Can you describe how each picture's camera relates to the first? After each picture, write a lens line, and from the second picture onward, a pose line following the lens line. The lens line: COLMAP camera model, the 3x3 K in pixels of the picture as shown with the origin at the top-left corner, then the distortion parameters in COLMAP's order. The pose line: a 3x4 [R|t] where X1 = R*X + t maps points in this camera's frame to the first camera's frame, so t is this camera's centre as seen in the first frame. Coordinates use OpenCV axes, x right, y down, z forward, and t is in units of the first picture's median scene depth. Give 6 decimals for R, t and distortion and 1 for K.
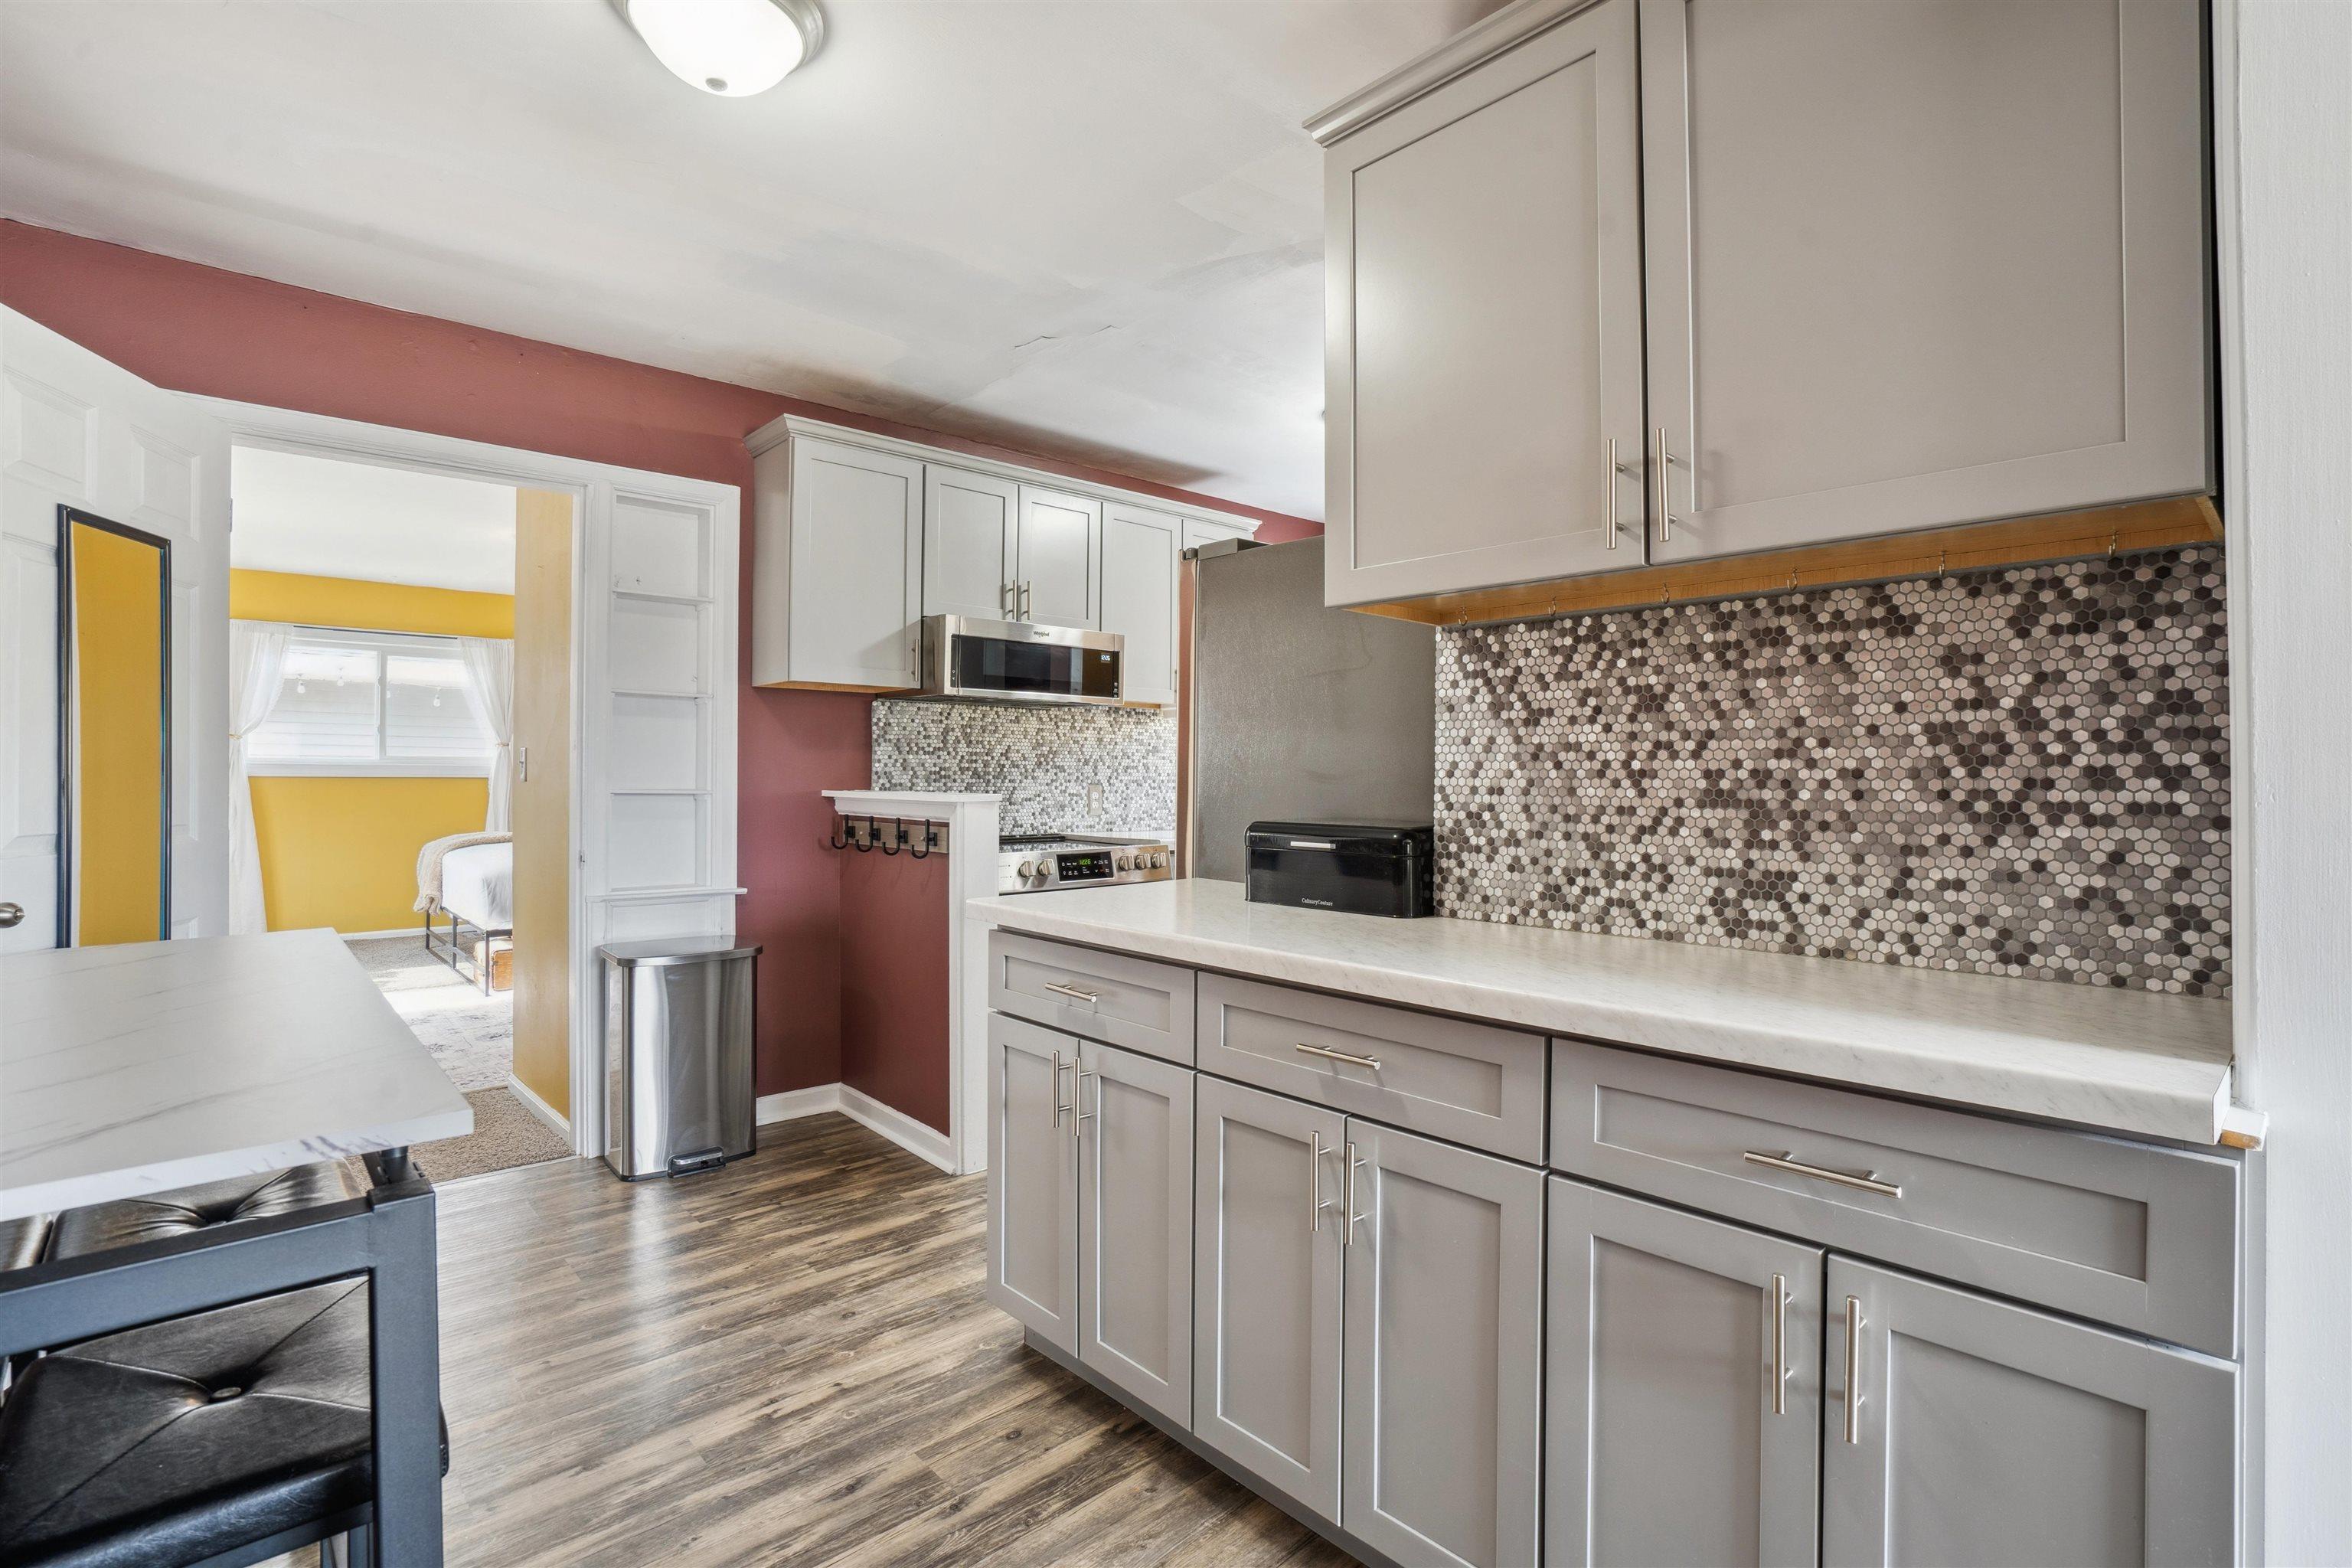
lens RADIAL K [[1088.7, 0, 1175.8], [0, 1088.7, 765.7], [0, 0, 1]] dist [-0.028317, 0.000040]
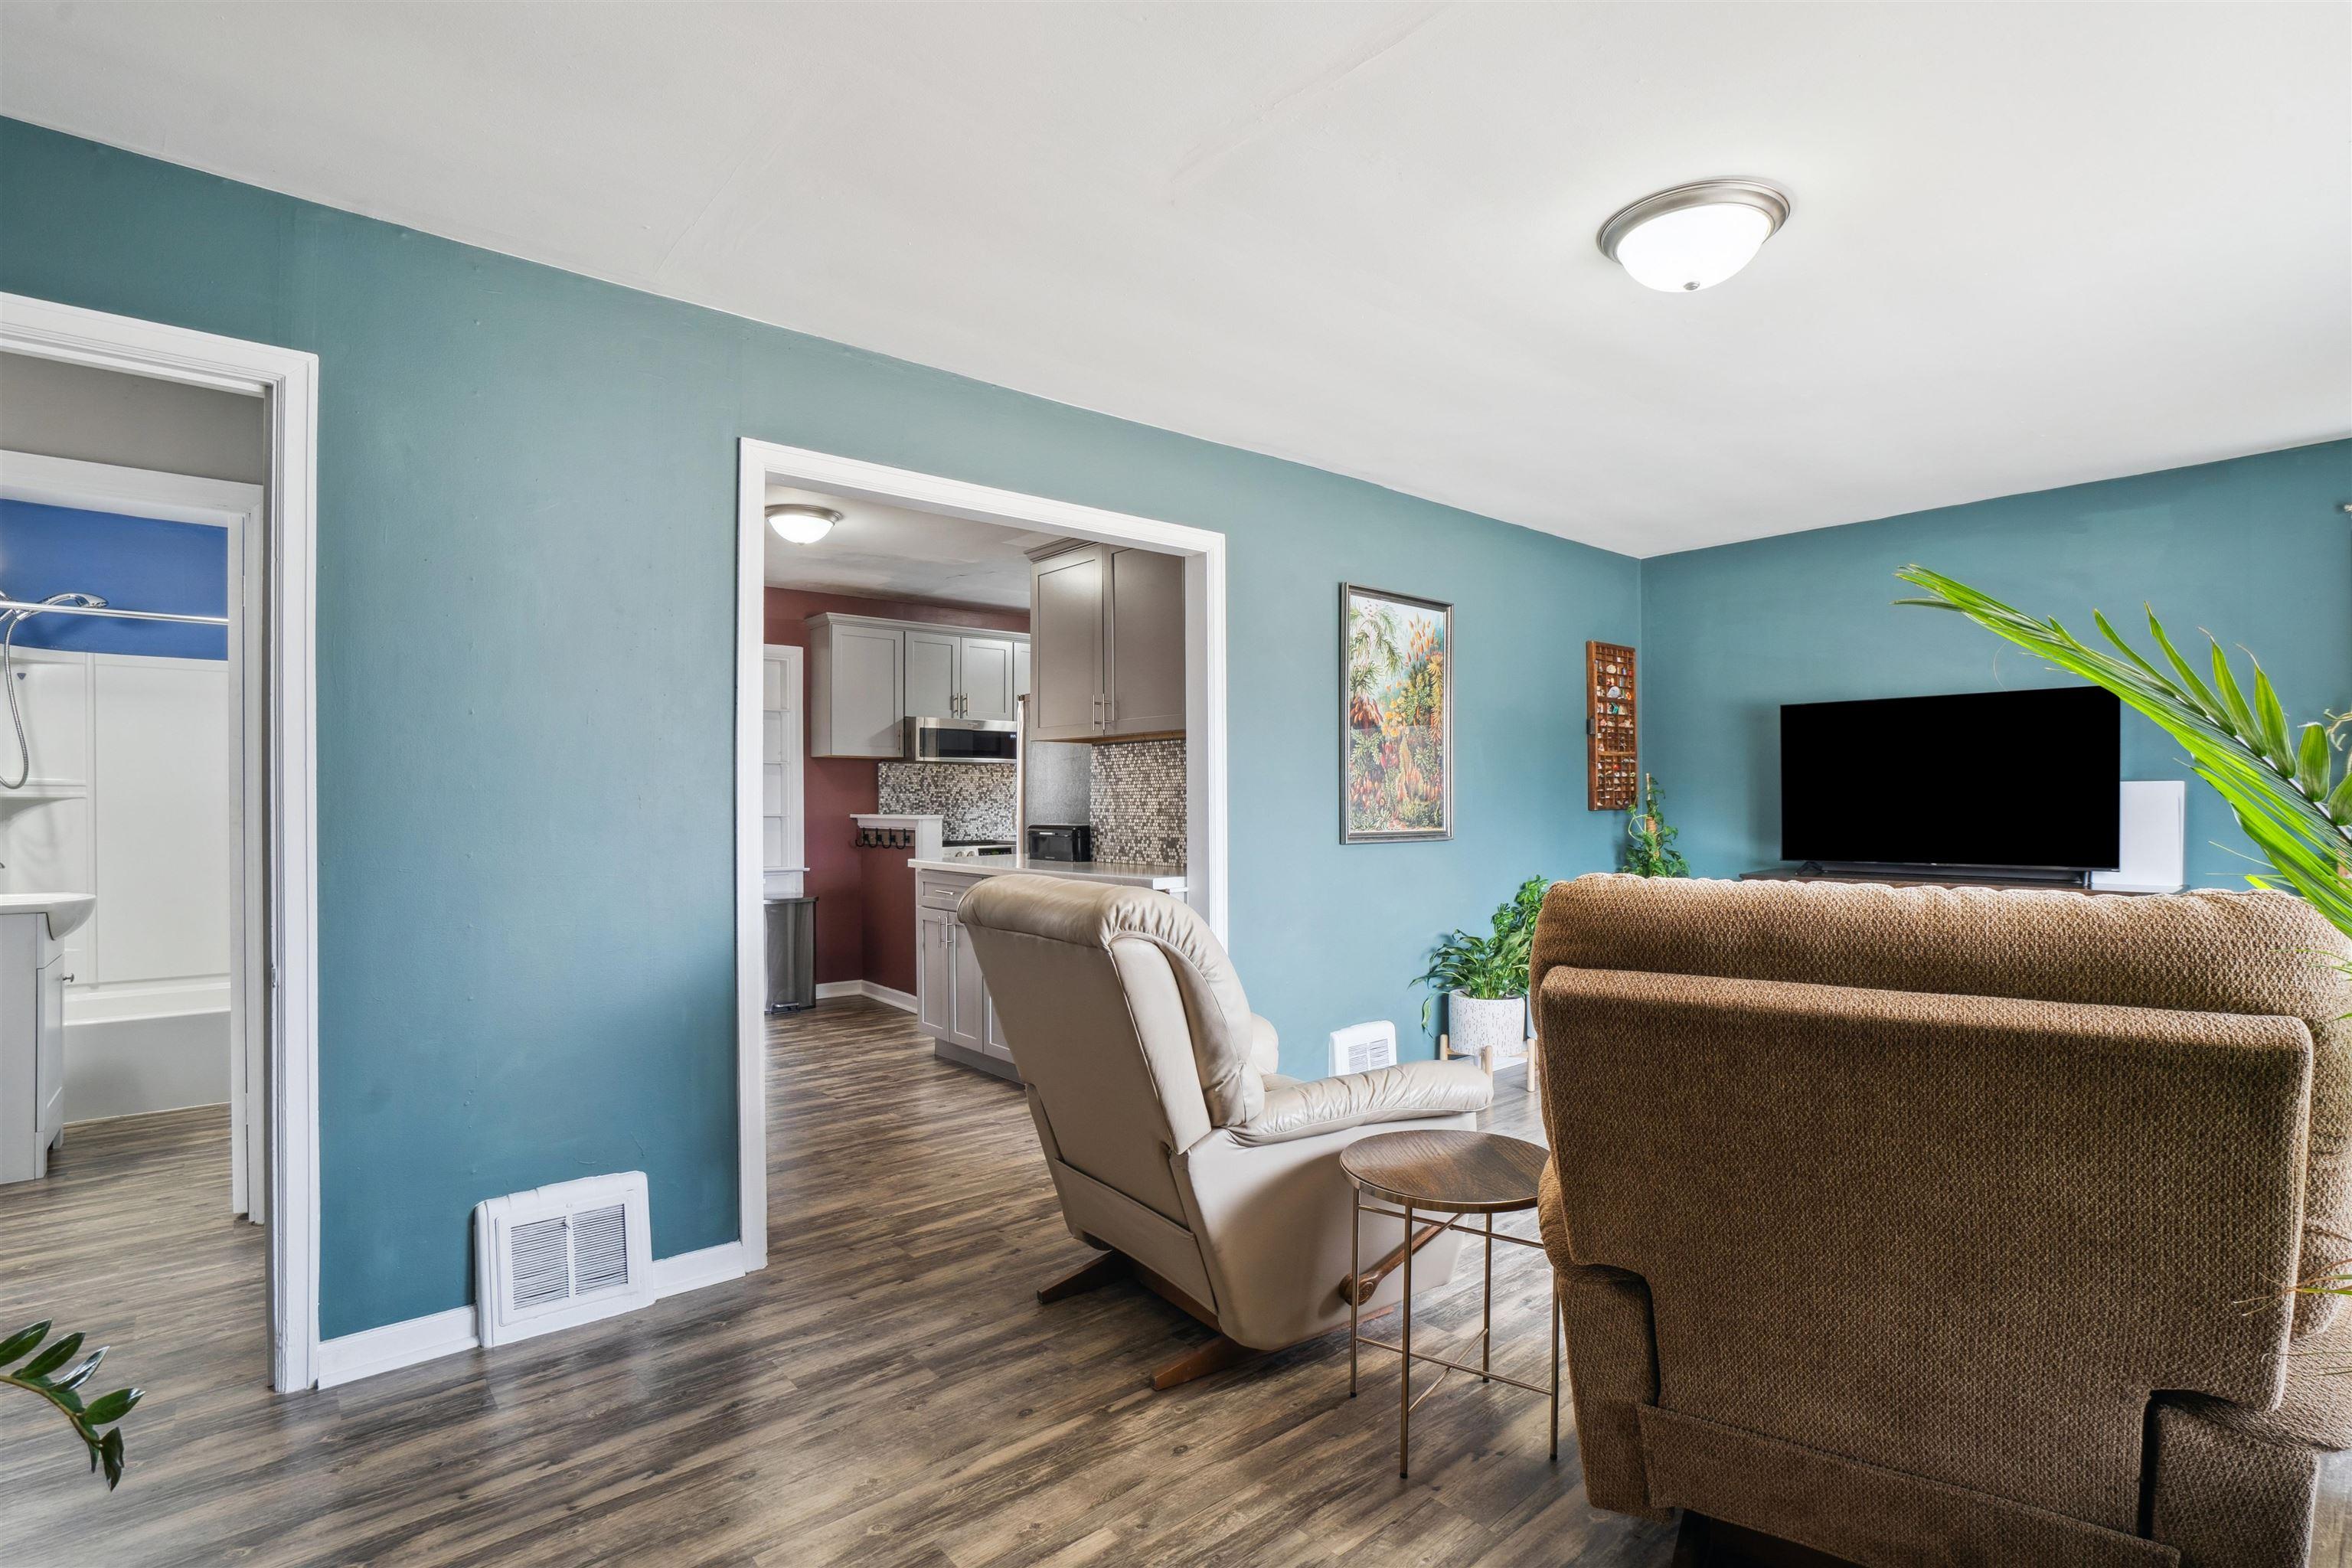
lens RADIAL K [[1115.8, 0, 1173.6], [0, 1115.8, 798.5], [0, 0, 1]] dist [-0.002332, -0.000167]
pose [[0.998951, -0.006680, -0.045302, 0.302559], [0.006888, 0.999966, 0.004431, -0.007854], [0.045271, -0.004739, 0.998964, -0.845645]]
